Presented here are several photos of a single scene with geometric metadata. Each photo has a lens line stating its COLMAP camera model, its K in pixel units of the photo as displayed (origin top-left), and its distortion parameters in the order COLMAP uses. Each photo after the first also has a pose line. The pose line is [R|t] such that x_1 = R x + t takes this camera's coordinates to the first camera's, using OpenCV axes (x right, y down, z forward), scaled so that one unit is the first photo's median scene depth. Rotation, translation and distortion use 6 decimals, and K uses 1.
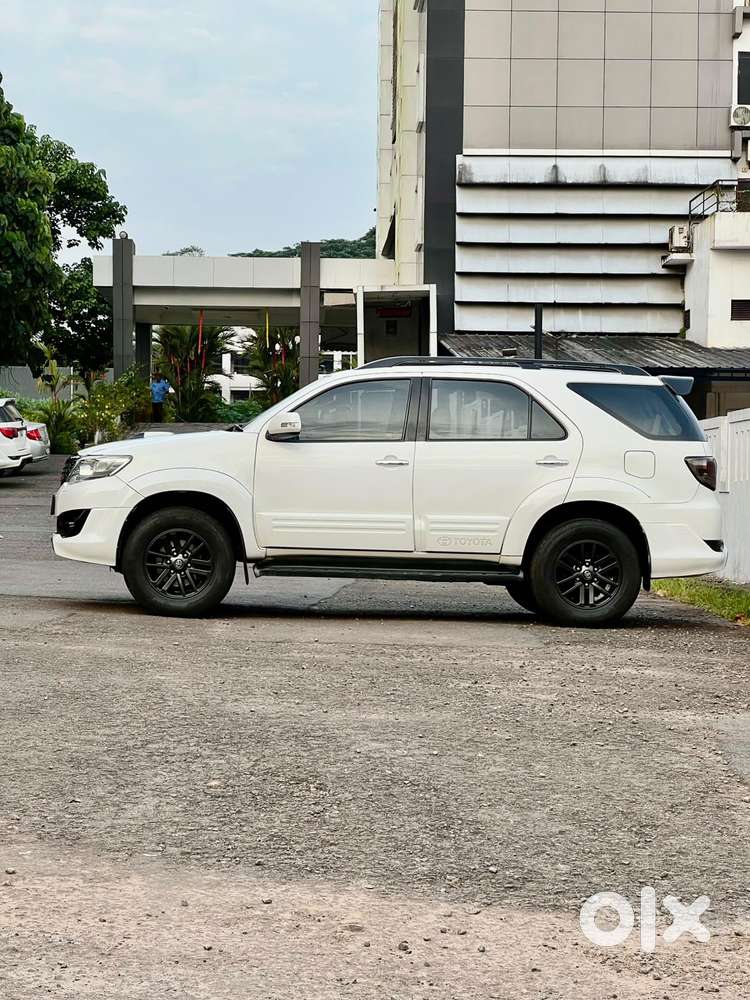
lens RADIAL K [[2193.9, 0, 400.6], [0, 2193.9, 502.0], [0, 0, 1]] dist [0.075995, 3.103361]
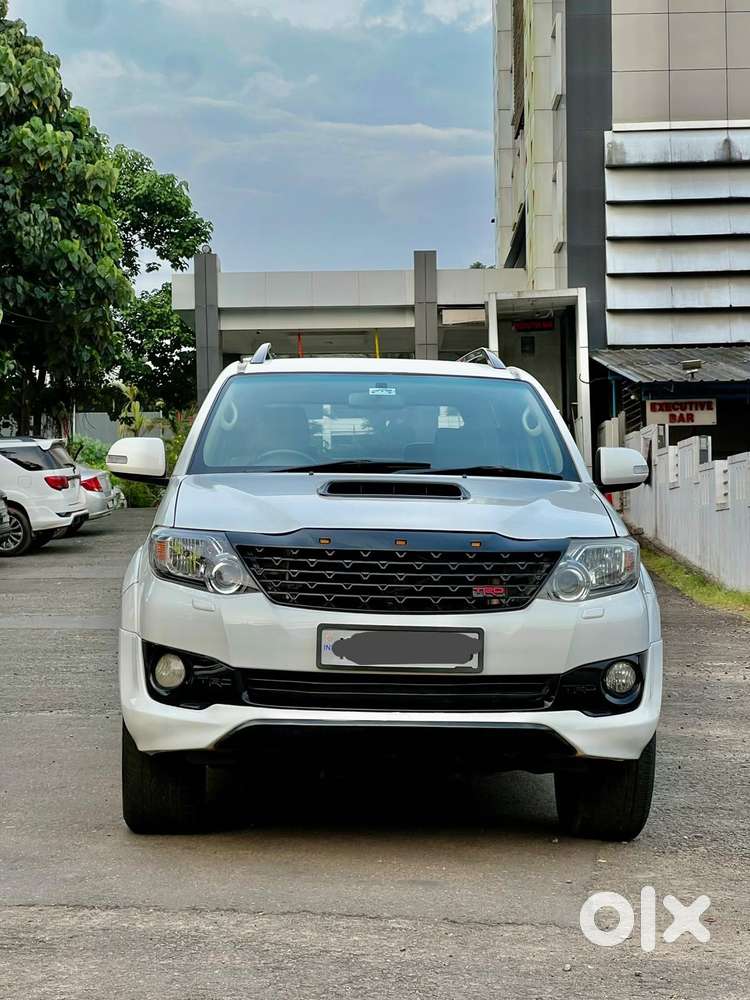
lens RADIAL K [[2193.9, 0, 400.6], [0, 2193.9, 502.0], [0, 0, 1]] dist [0.075995, 3.103361]
pose [[0.998672, -0.023284, -0.045951, -0.015695], [0.022353, 0.999536, -0.020672, -0.004436], [0.046411, 0.019617, 0.998730, 0.176531]]
